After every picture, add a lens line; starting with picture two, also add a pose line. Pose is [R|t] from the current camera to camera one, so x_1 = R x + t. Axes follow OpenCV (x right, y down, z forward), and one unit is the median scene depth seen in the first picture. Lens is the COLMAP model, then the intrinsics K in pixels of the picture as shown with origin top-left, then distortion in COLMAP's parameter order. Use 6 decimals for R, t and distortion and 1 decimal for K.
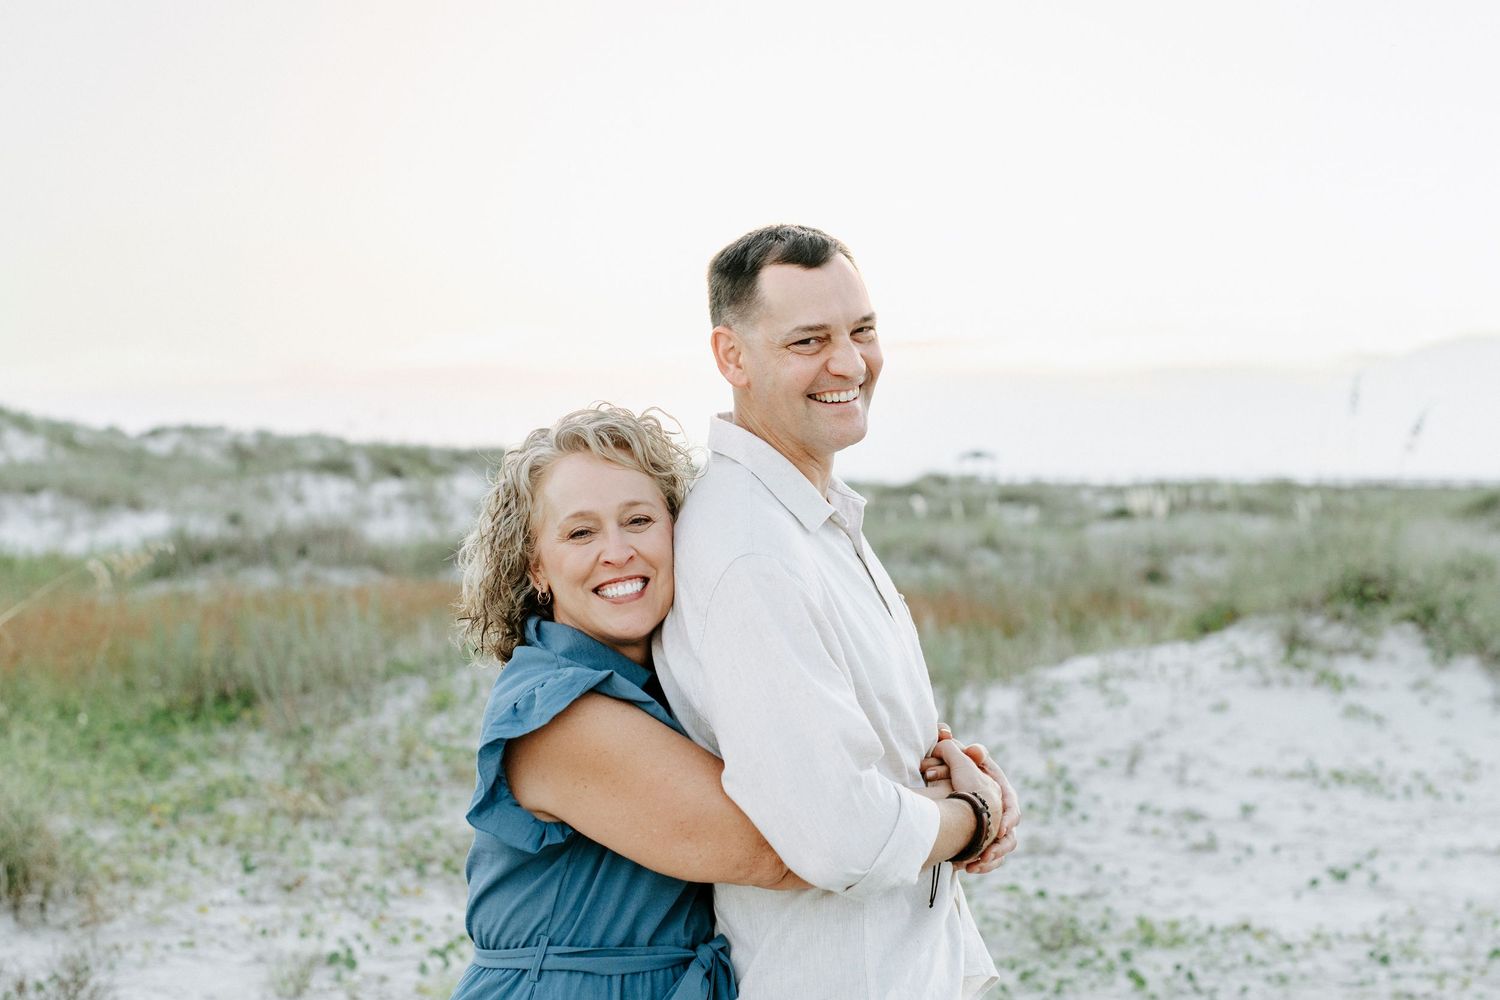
lens RADIAL K [[2493.0, 0, 750.0], [0, 2493.0, 500.0], [0, 0, 1]] dist [0.012900, -0.003453]
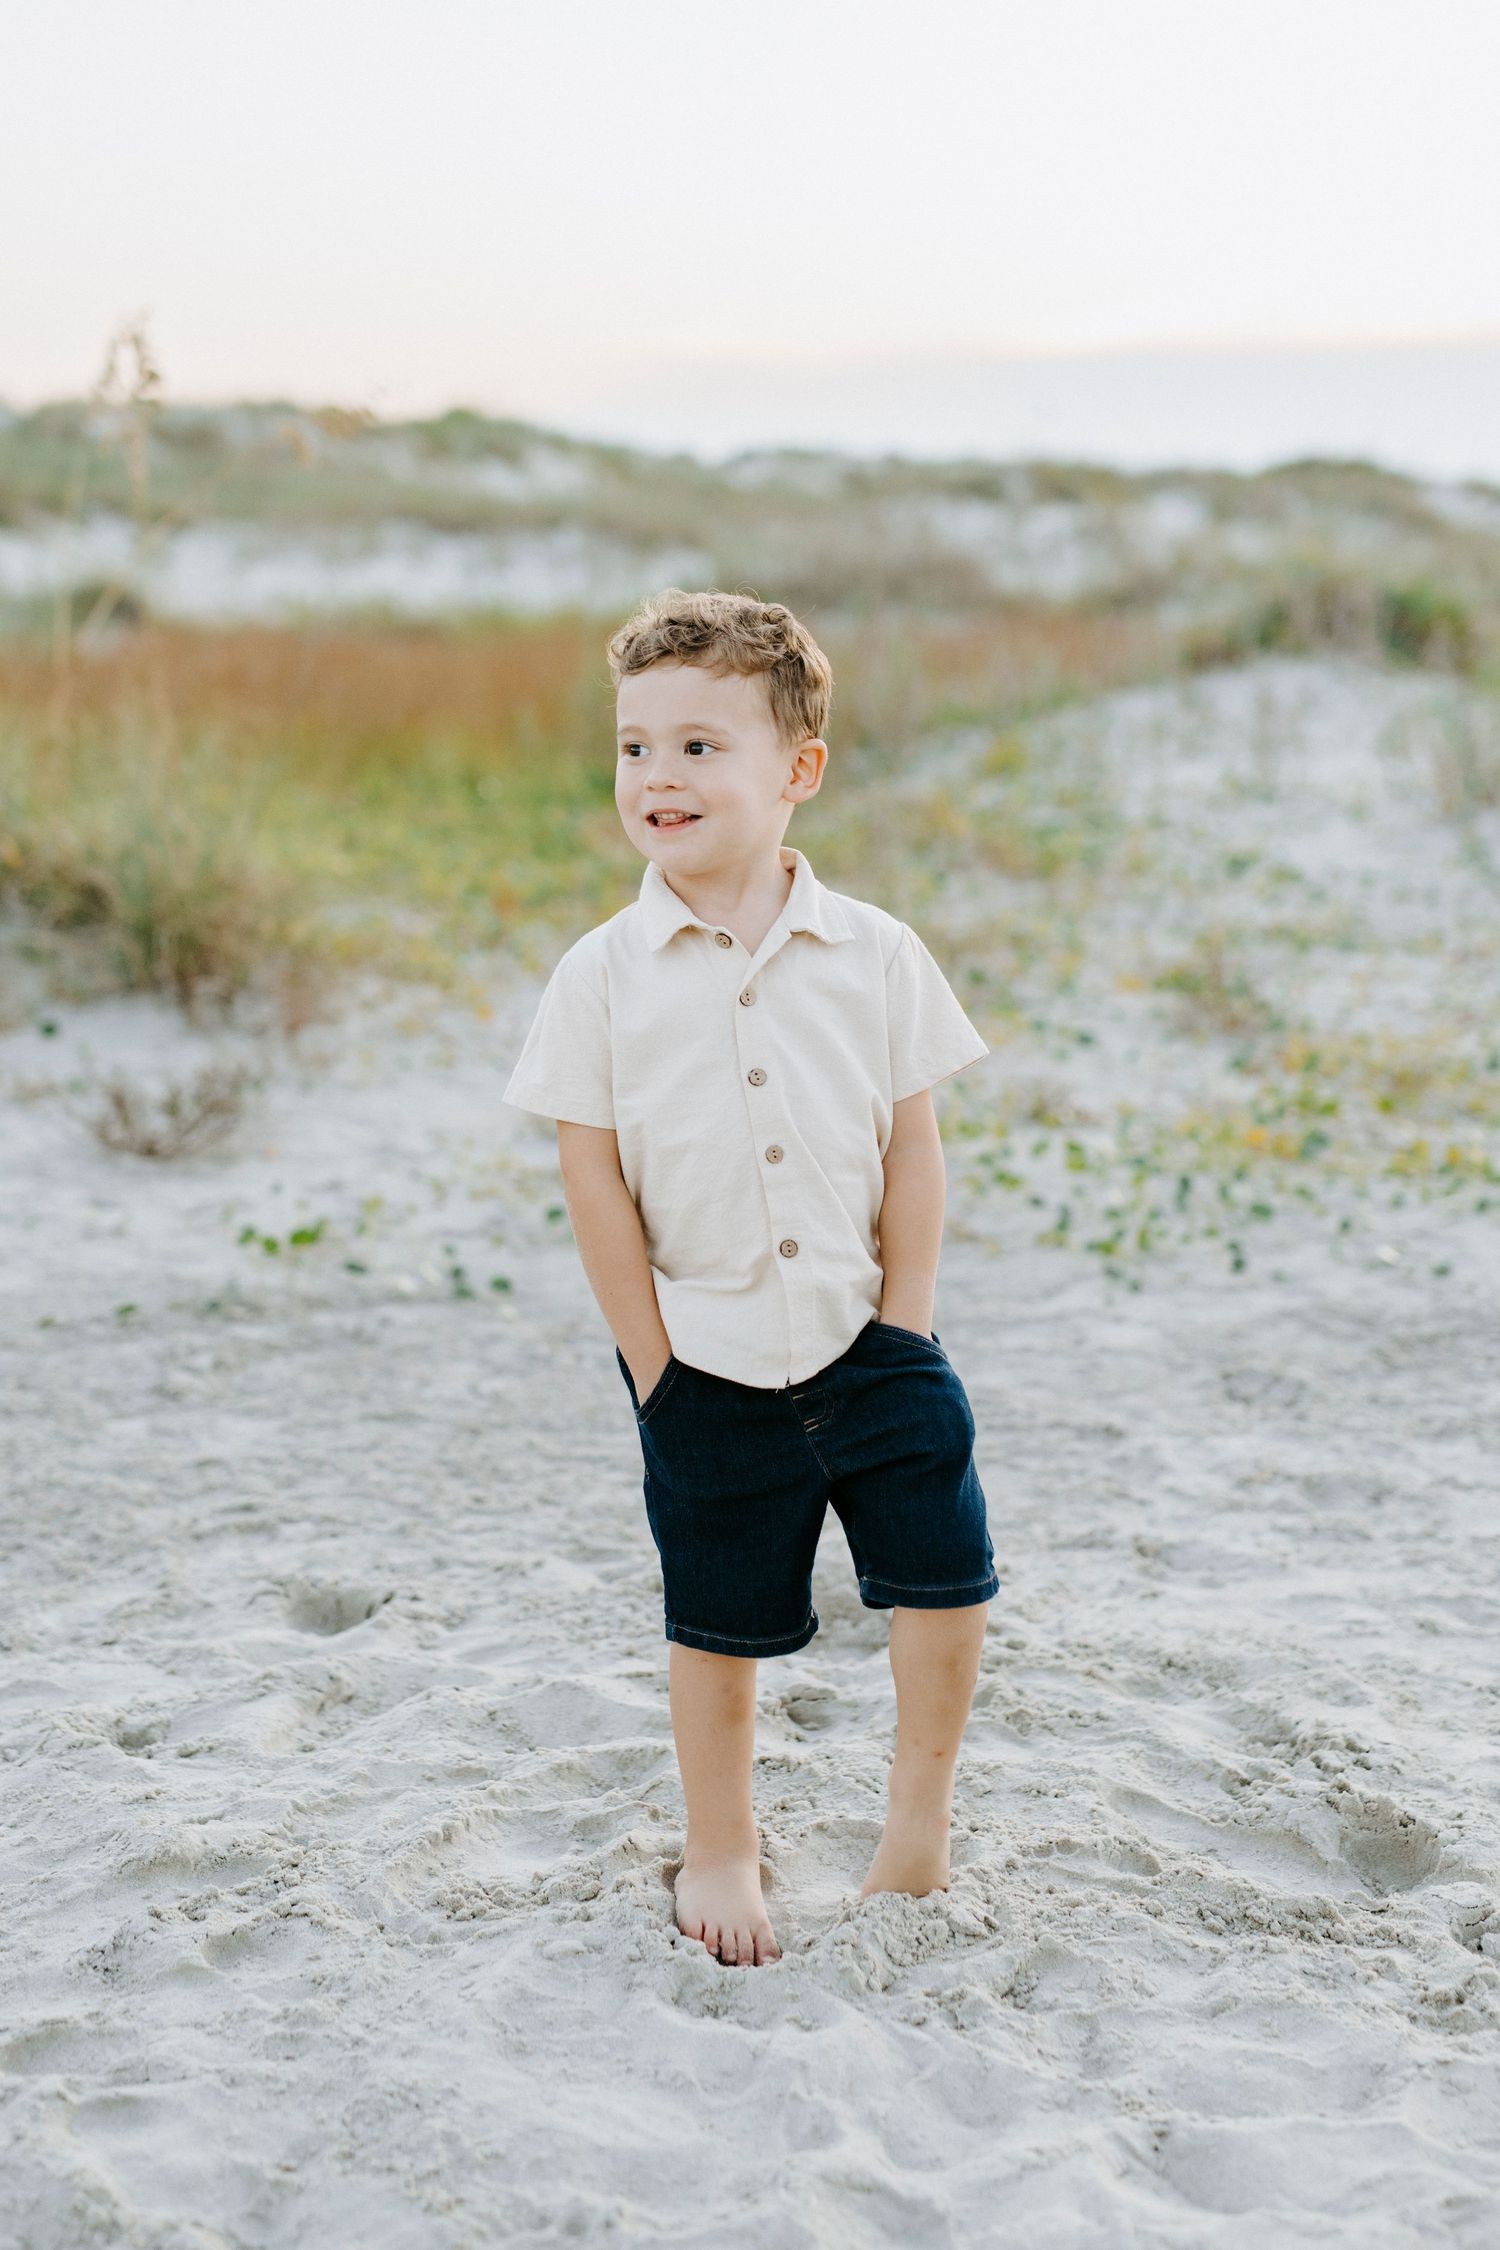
lens RADIAL K [[3462.9, 0, 750.0], [0, 3462.9, 1125.0], [0, 0, 1]] dist [0.006052, 0.021325]
pose [[0.969651, 0.025067, -0.243203, 0.041517], [0.013295, 0.987852, 0.154827, 0.039867], [0.244130, -0.153361, 0.957539, 0.120748]]
